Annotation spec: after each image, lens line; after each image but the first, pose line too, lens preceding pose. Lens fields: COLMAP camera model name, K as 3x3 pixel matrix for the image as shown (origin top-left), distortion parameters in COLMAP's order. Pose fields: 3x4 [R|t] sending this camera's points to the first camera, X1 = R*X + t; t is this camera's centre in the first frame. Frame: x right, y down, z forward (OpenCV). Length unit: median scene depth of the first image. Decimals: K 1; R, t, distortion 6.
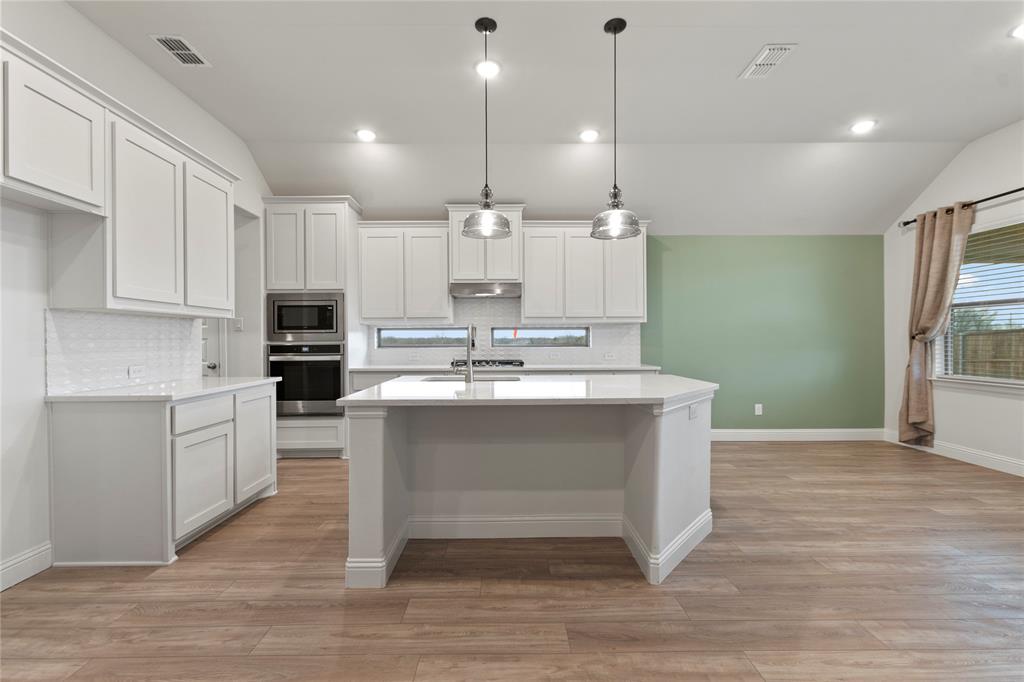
lens RADIAL K [[441.9, 0, 511.0], [0, 441.9, 340.7], [0, 0, 1]] dist [0.009600, -0.003552]
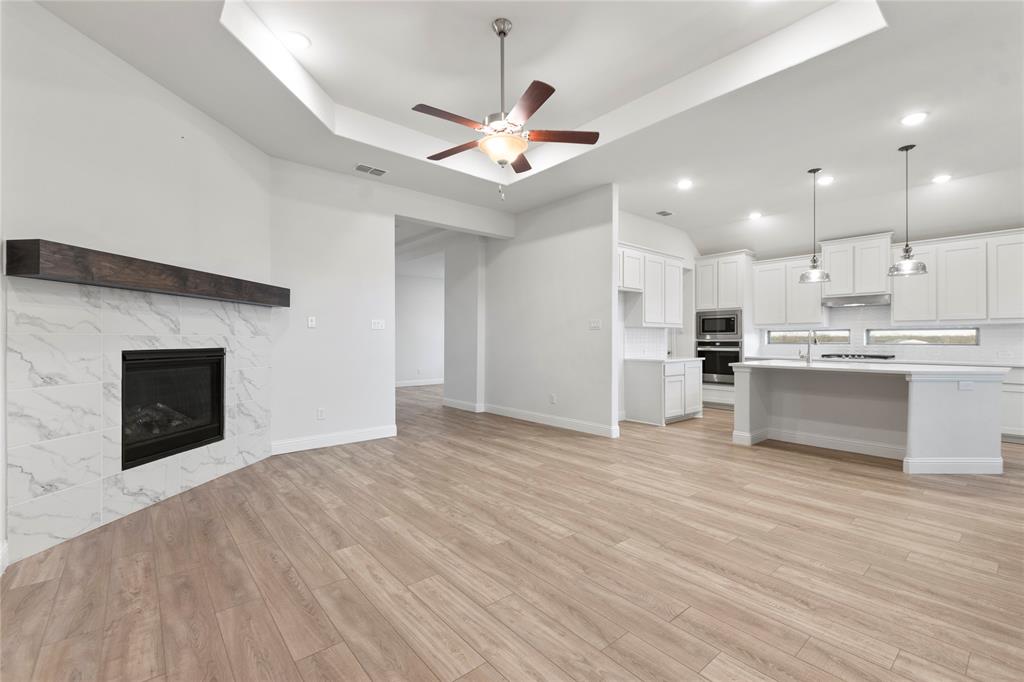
lens RADIAL K [[441.9, 0, 508.2], [0, 441.9, 341.4], [0, 0, 1]] dist [0.009600, -0.003552]
pose [[0.635261, 0.010001, -0.772233, 0.335411], [-0.004649, 0.999948, 0.009126, -0.002227], [0.772283, -0.002207, 0.635274, -0.698561]]
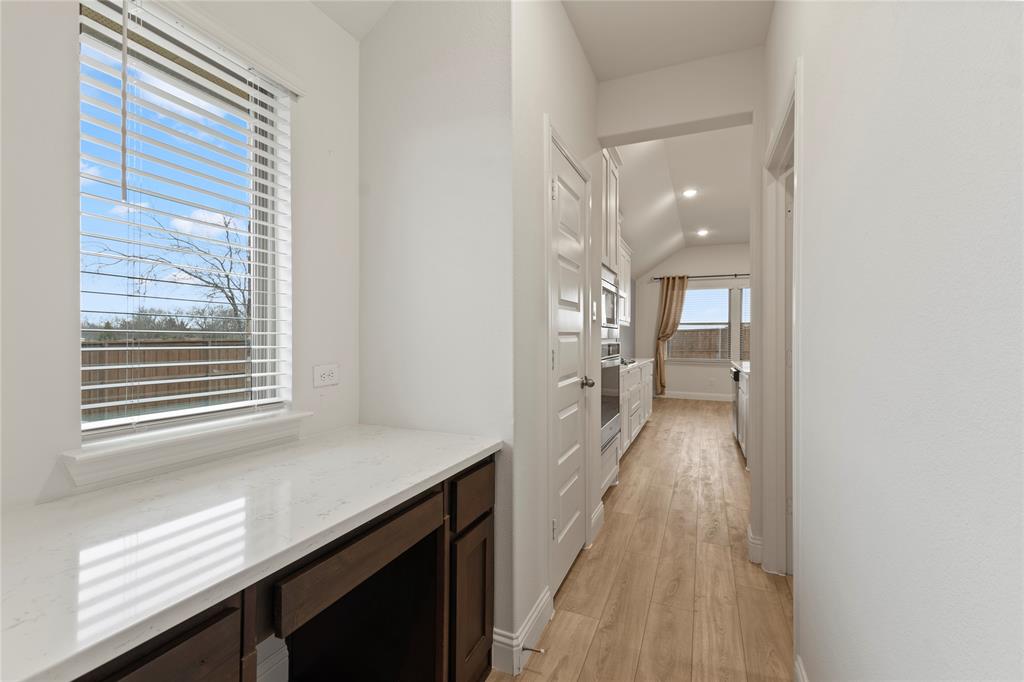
lens RADIAL K [[441.9, 0, 508.9], [0, 441.9, 331.2], [0, 0, 1]] dist [0.009600, -0.003552]
pose [[0.422553, 0.020706, 0.906102, -1.190247], [-0.015177, 0.999760, -0.015769, -0.000171], [-0.906211, -0.007089, 0.422766, 0.833676]]
